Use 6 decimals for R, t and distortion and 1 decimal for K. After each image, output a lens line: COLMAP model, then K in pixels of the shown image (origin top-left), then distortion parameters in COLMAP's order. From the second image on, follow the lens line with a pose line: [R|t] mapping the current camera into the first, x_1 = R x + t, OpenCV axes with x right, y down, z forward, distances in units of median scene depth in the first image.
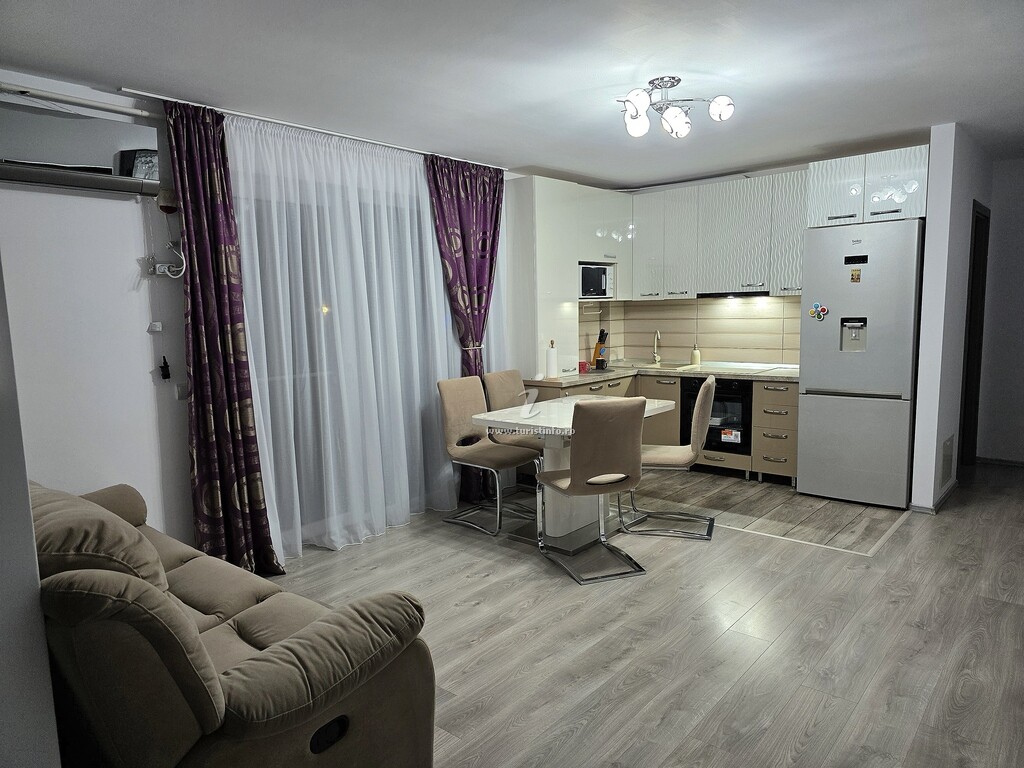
lens RADIAL K [[687.3, 0, 508.9], [0, 687.3, 388.9], [0, 0, 1]] dist [0.030367, -0.003399]
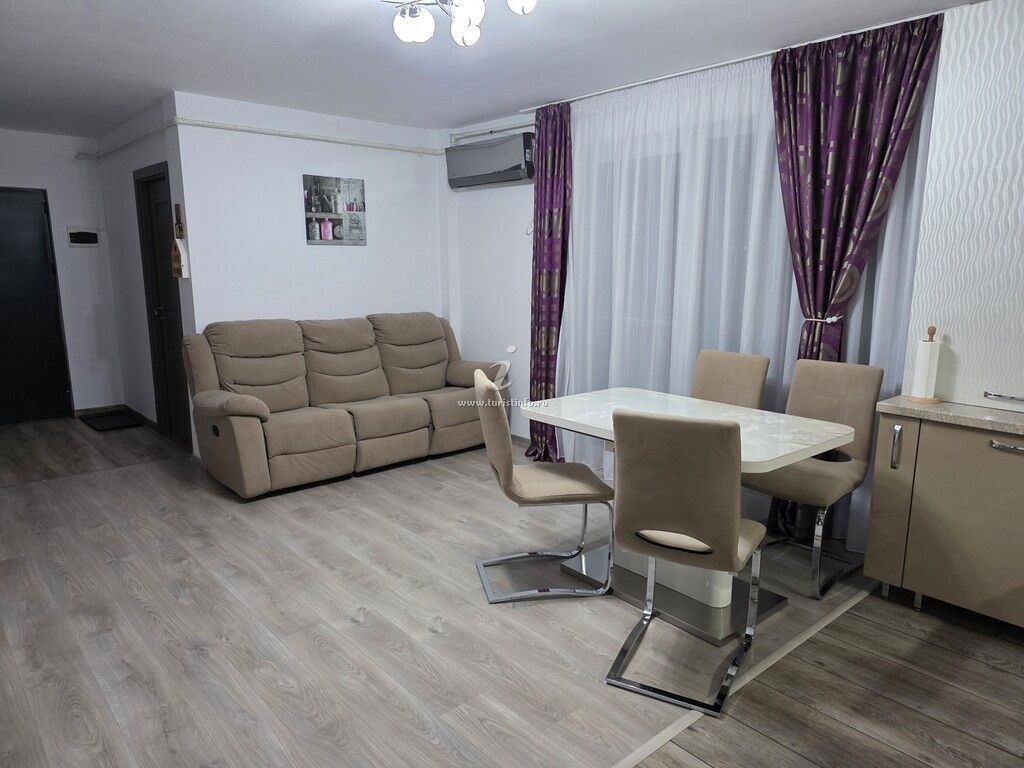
lens RADIAL K [[687.3, 0, 508.4], [0, 687.3, 386.9], [0, 0, 1]] dist [0.030367, -0.003399]
pose [[-0.141786, 0.209441, -0.967487, 1.036274], [-0.119165, 0.966642, 0.226722, -0.178862], [0.982698, 0.147437, -0.112099, 1.215201]]
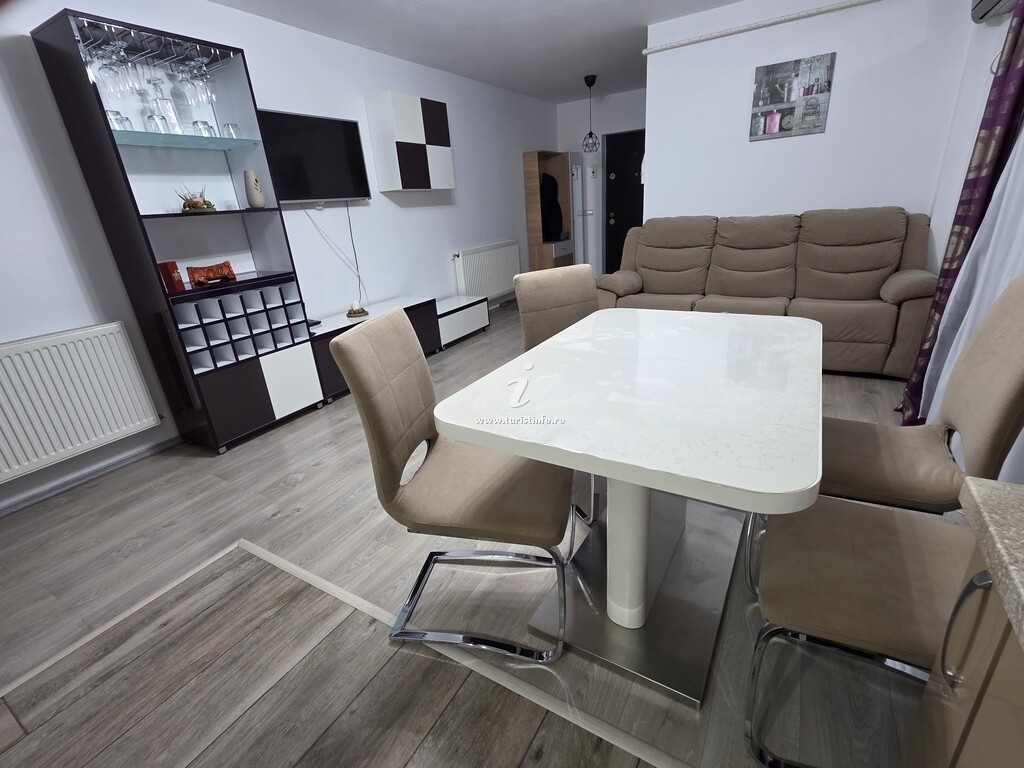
lens RADIAL K [[470.4, 0, 511.8], [0, 470.4, 384.5], [0, 0, 1]] dist [0.005290, 0.000058]
pose [[-0.979176, 0.158223, -0.127198, 0.318451], [0.079932, 0.876420, 0.474866, -0.154528], [0.186614, 0.454811, -0.870817, 1.694332]]
